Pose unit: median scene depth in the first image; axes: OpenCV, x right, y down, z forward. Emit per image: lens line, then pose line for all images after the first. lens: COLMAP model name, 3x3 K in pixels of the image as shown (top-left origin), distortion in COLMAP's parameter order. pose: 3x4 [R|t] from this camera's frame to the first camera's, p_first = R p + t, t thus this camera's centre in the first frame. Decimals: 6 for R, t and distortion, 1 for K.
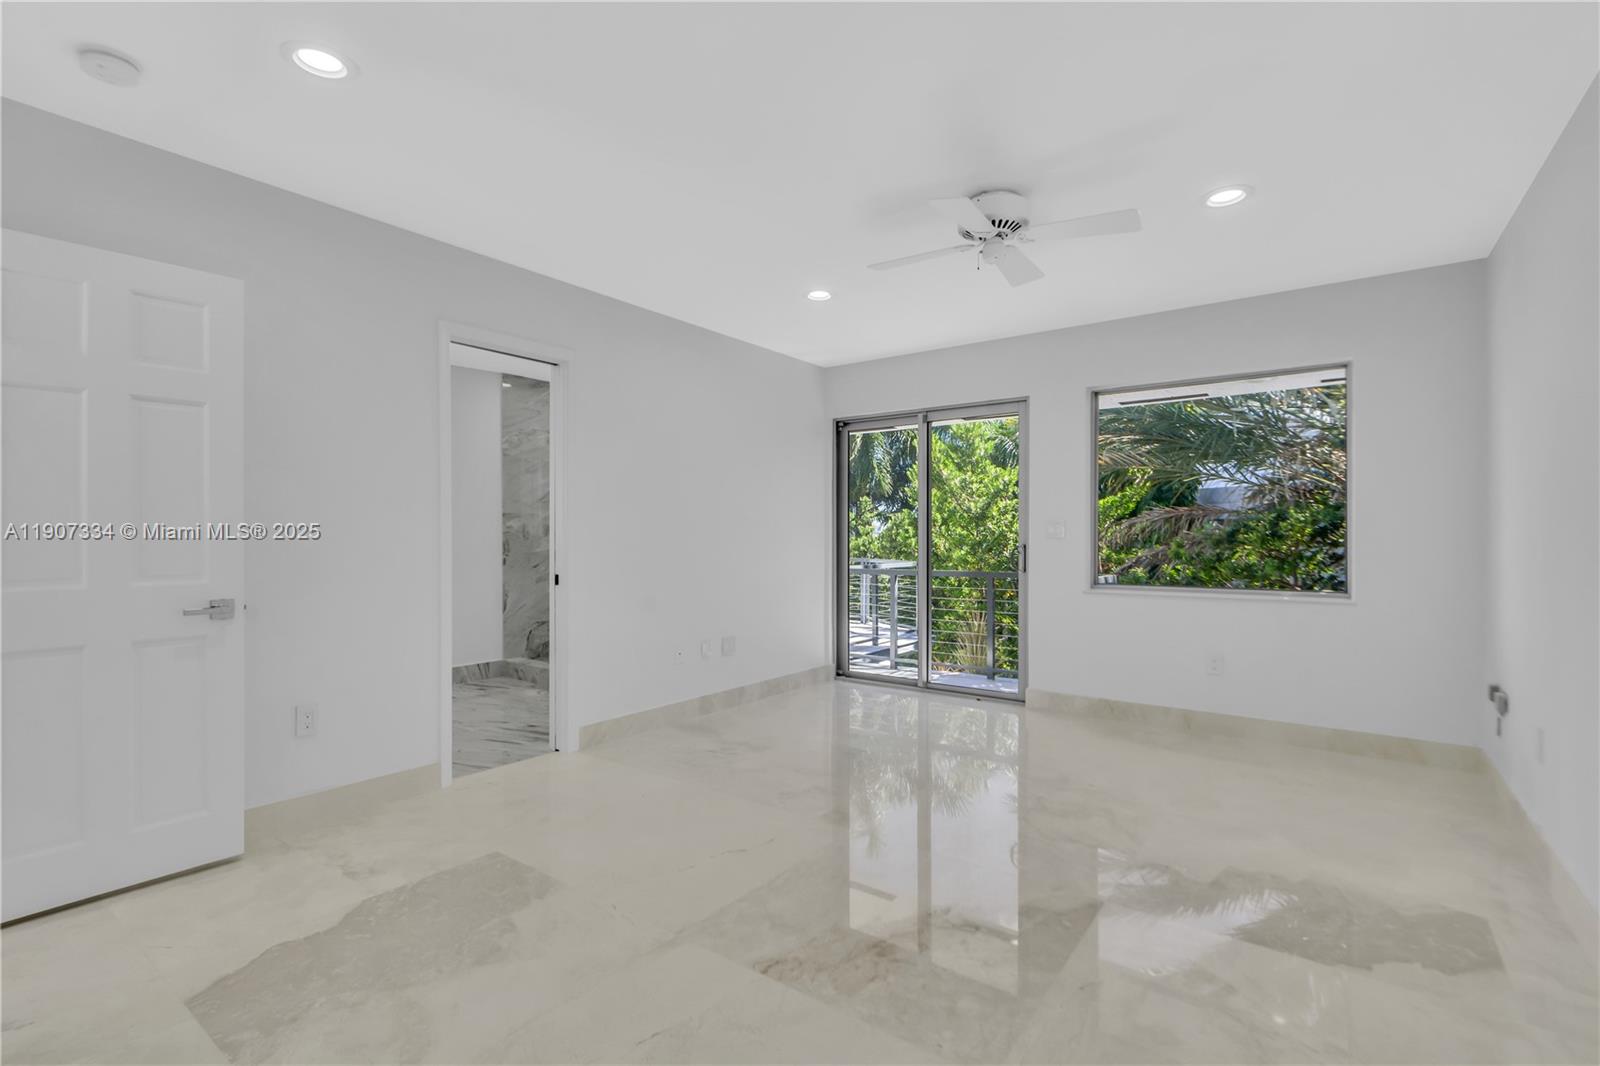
lens RADIAL K [[723.5, 0, 796.8], [0, 723.5, 550.0], [0, 0, 1]] dist [0.012197, -0.008052]
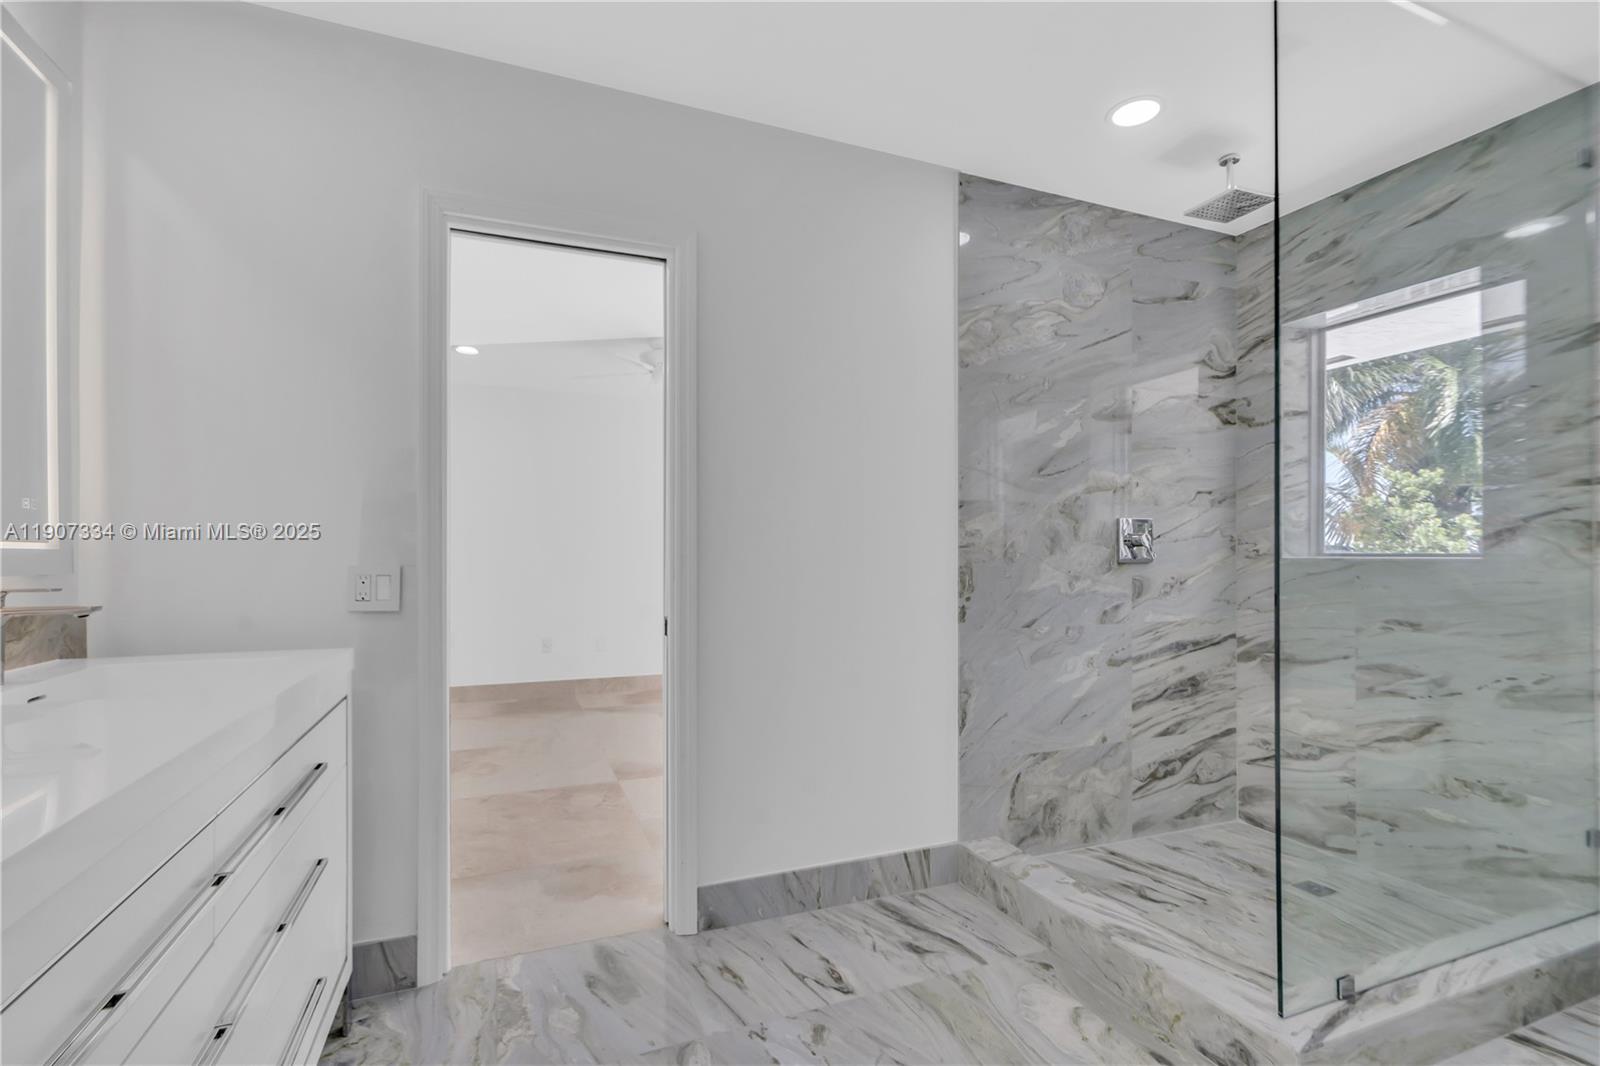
lens RADIAL K [[723.5, 0, 796.8], [0, 723.5, 550.0], [0, 0, 1]] dist [0.012197, -0.008052]
pose [[0.853525, -0.006825, -0.521008, -0.263444], [-0.006553, 0.999695, -0.023830, -0.010649], [0.521011, 0.023753, 0.853219, 0.582633]]
